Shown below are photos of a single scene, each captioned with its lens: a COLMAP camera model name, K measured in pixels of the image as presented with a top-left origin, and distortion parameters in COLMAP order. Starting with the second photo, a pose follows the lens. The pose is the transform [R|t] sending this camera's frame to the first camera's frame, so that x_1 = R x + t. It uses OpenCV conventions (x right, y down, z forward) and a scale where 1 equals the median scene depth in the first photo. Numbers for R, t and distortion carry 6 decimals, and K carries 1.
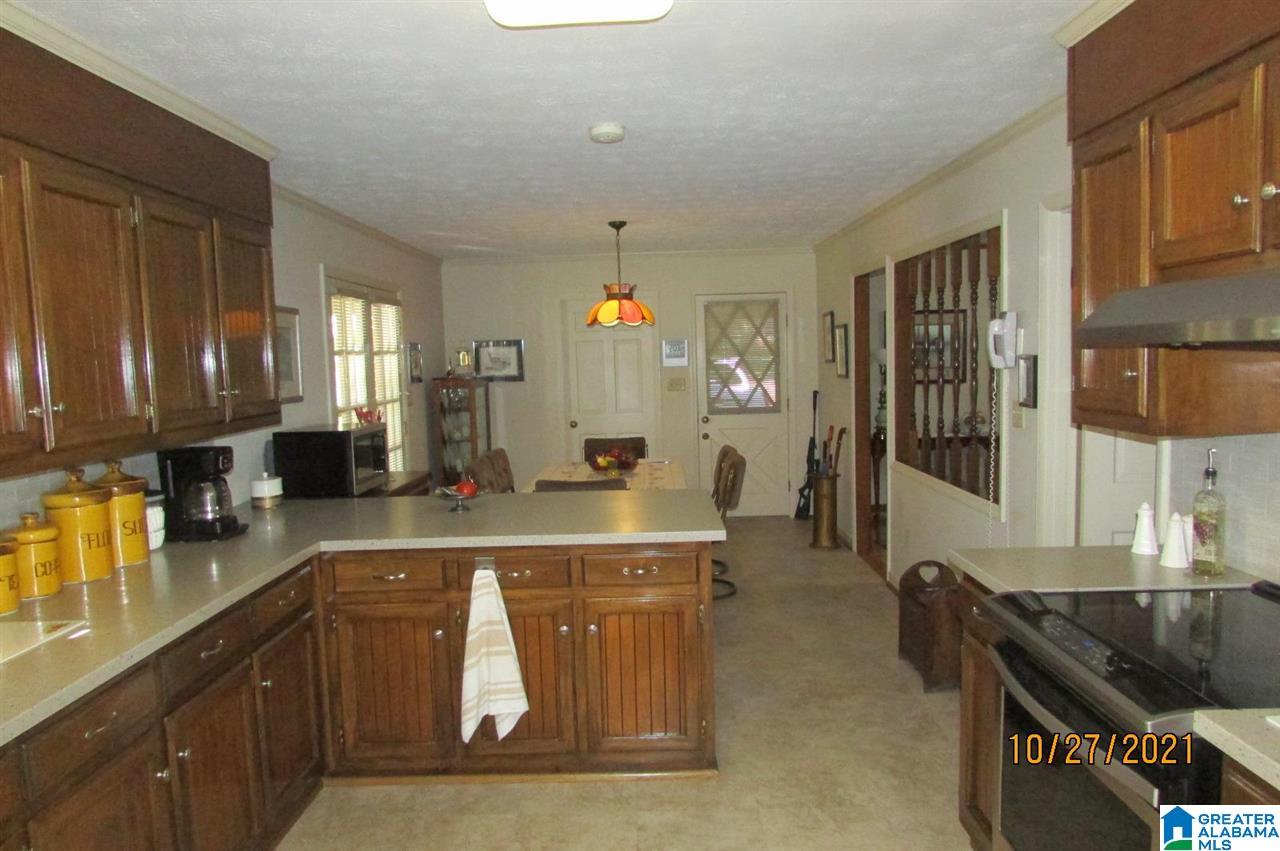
lens RADIAL K [[916.8, 0, 631.3], [0, 916.8, 430.4], [0, 0, 1]] dist [-0.029740, 0.023378]
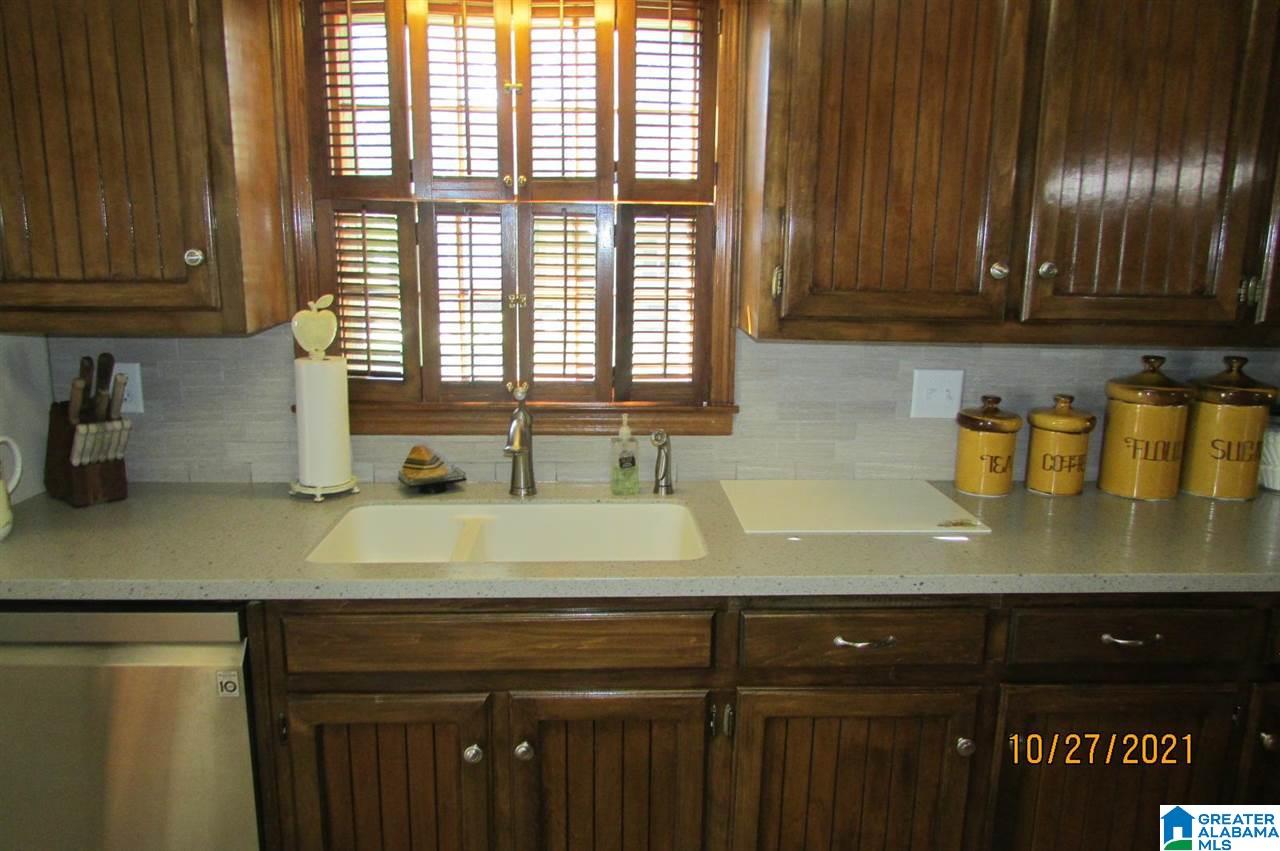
lens RADIAL K [[916.8, 0, 631.3], [0, 916.8, 430.4], [0, 0, 1]] dist [-0.029740, 0.023378]
pose [[0.040318, 0.238860, -0.970217, 0.156296], [-0.095599, 0.967474, 0.234212, -0.038556], [0.994603, 0.083308, 0.061841, 0.550124]]
